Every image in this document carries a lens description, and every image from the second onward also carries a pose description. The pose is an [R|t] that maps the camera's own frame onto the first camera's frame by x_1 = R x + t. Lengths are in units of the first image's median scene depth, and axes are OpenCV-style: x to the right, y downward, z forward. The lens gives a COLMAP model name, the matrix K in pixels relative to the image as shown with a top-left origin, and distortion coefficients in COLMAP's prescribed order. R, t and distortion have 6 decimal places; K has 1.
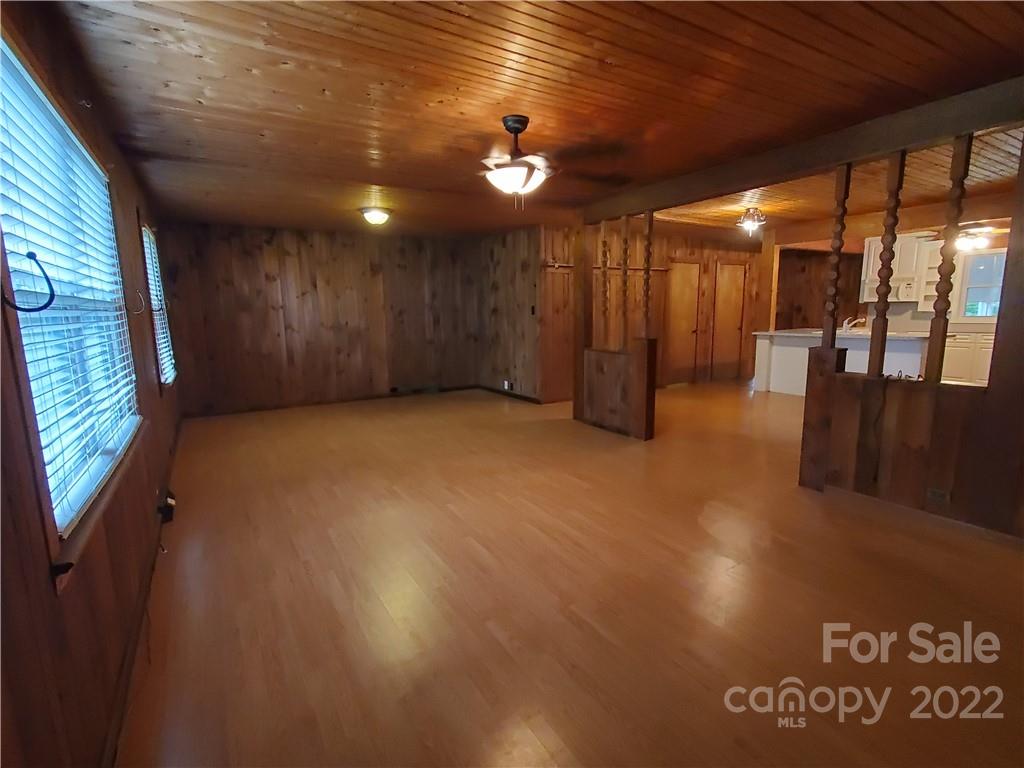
lens RADIAL K [[501.8, 0, 512.9], [0, 501.8, 387.0], [0, 0, 1]] dist [-0.001900, 0.005511]
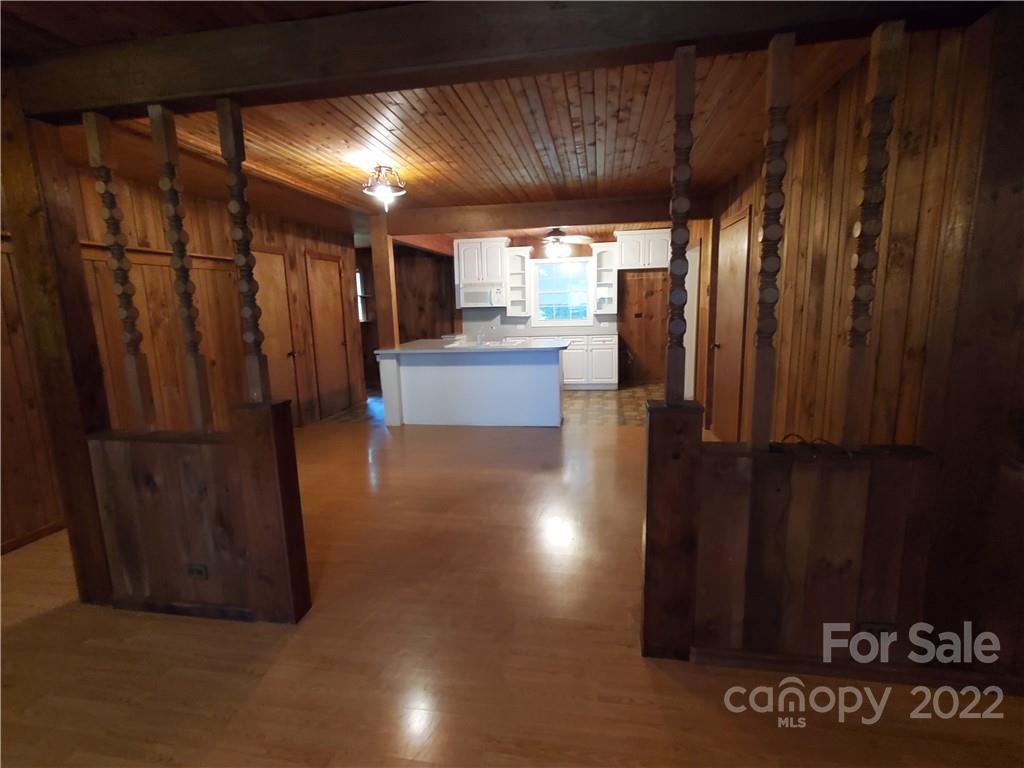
lens RADIAL K [[501.8, 0, 512.9], [0, 501.8, 387.0], [0, 0, 1]] dist [-0.001900, 0.005511]
pose [[0.662177, -0.130206, 0.737948, 0.081348], [0.135722, 0.989340, 0.052777, -0.097390], [-0.736954, 0.065208, 0.672790, 0.506522]]
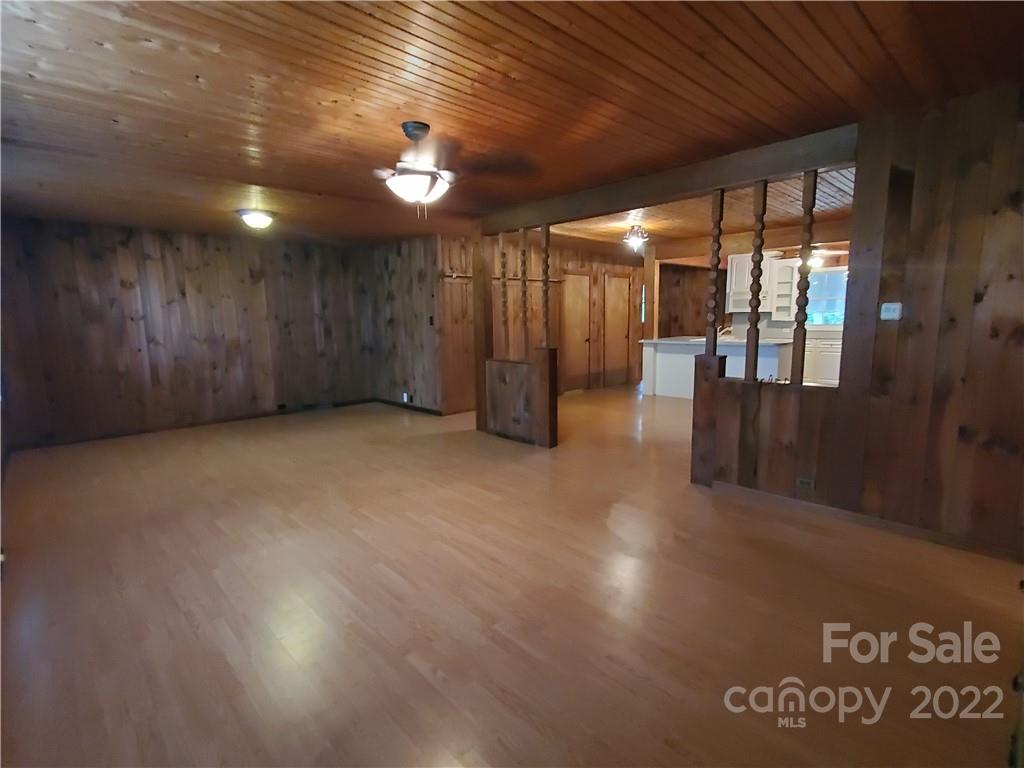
lens RADIAL K [[501.8, 0, 512.9], [0, 501.8, 387.0], [0, 0, 1]] dist [-0.001900, 0.005511]
pose [[0.978055, -0.029986, 0.206179, -0.014623], [0.033652, 0.999331, -0.014293, -0.004935], [-0.205612, 0.020917, 0.978410, 0.012359]]
